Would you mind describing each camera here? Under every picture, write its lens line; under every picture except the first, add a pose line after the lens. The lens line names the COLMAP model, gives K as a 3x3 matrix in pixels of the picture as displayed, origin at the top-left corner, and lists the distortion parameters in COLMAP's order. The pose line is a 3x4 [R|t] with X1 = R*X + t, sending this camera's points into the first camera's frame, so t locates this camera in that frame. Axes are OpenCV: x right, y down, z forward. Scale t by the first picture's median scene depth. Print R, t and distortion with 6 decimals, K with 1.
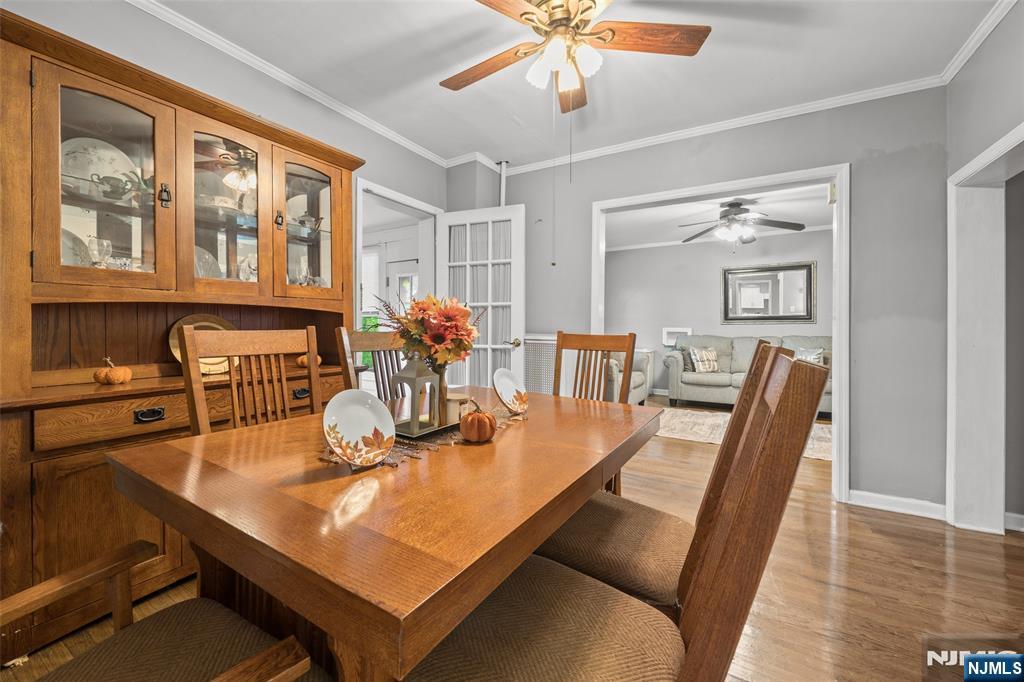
lens RADIAL K [[403.8, 0, 517.6], [0, 403.8, 329.5], [0, 0, 1]] dist [-0.000204, -0.000004]
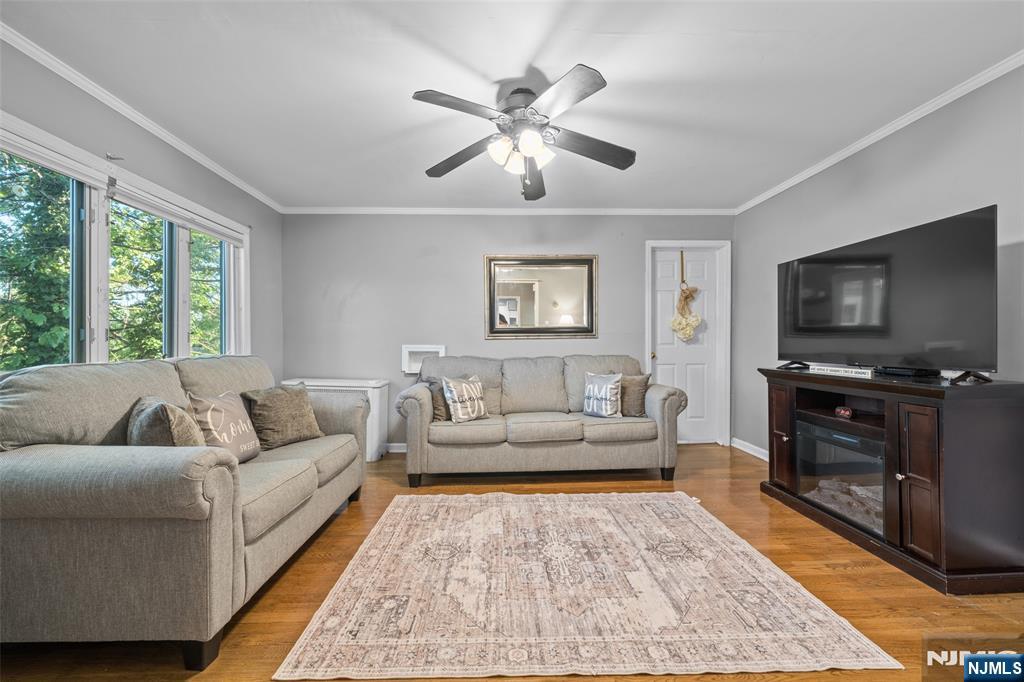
lens RADIAL K [[388.7, 0, 507.9], [0, 388.7, 341.1], [0, 0, 1]] dist [-0.001189, -0.000237]
pose [[0.845294, -0.003720, 0.534289, 0.205441], [0.008965, 0.999934, -0.007221, -0.005332], [-0.534227, 0.010894, 0.845271, 0.469952]]
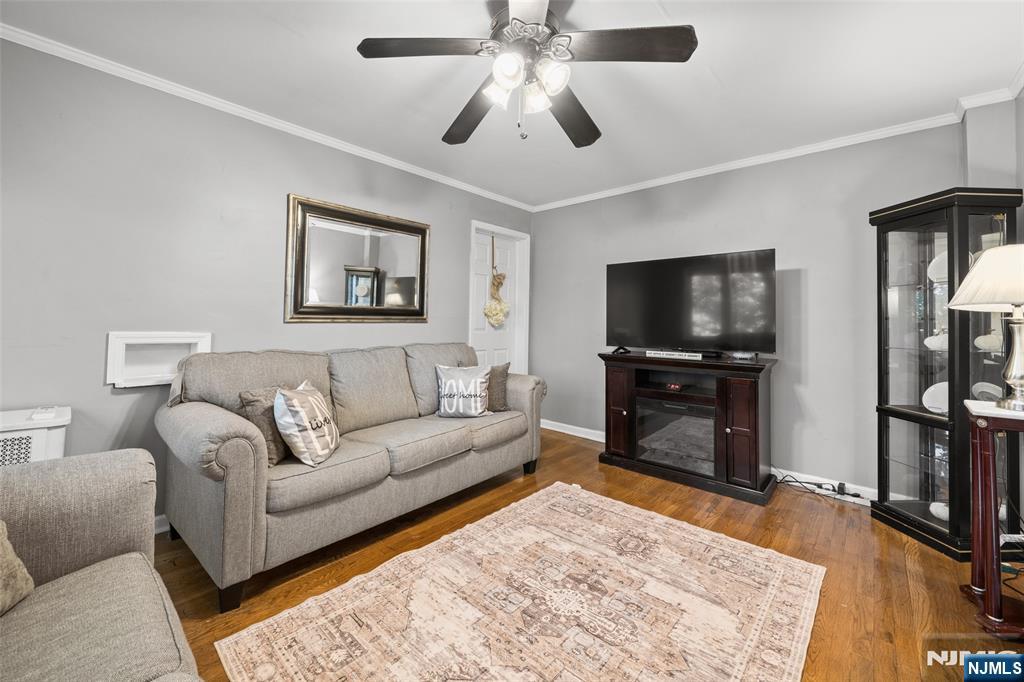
lens RADIAL K [[408.3, 0, 511.4], [0, 408.3, 307.5], [0, 0, 1]] dist [-0.001074, -0.000240]
pose [[0.200845, 0.036995, 0.978924, 0.128657], [-0.007131, 0.999315, -0.036302, -0.016224], [-0.979597, 0.000310, 0.200971, 0.733532]]
